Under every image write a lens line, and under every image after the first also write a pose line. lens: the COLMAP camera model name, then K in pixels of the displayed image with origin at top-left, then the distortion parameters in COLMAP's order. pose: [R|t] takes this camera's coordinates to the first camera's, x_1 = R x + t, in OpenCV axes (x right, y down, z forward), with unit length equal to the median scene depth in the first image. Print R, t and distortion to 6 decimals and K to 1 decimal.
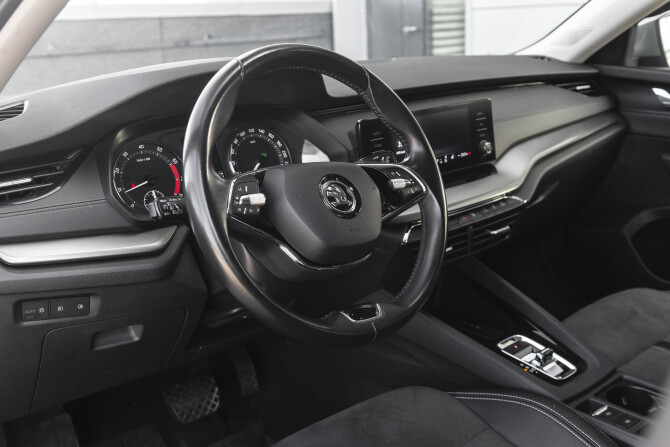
lens RADIAL K [[750.2, 0, 350.4], [0, 750.2, 223.3], [0, 0, 1]] dist [-0.001984, 0.016036]
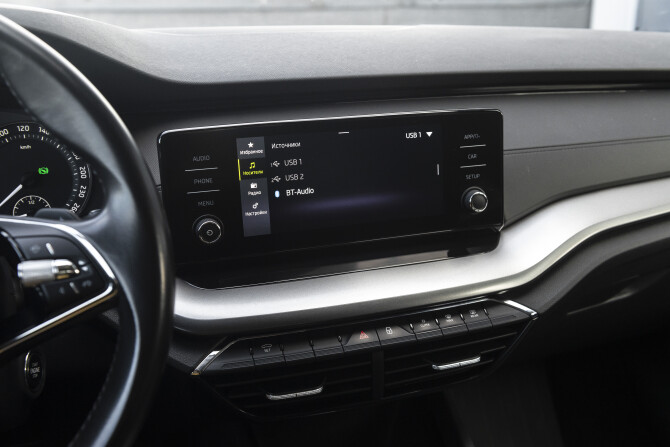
lens RADIAL K [[750.2, 0, 350.4], [0, 750.2, 223.3], [0, 0, 1]] dist [-0.001984, 0.016036]
pose [[0.923167, 0.150723, -0.353618, 0.322686], [-0.135574, 0.988473, 0.067384, -0.120915], [0.359699, -0.014265, 0.932959, 0.519633]]
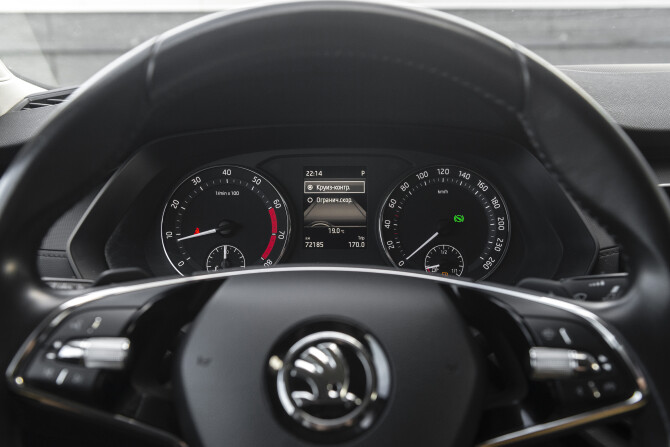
lens RADIAL K [[735.5, 0, 337.5], [0, 735.5, 216.4], [0, 0, 1]] dist [-0.000637, -0.010530]
pose [[0.725366, 0.196828, -0.659623, 0.170712], [-0.196217, 0.977615, 0.075941, -0.113803], [0.659805, 0.074345, 0.747750, 0.530667]]
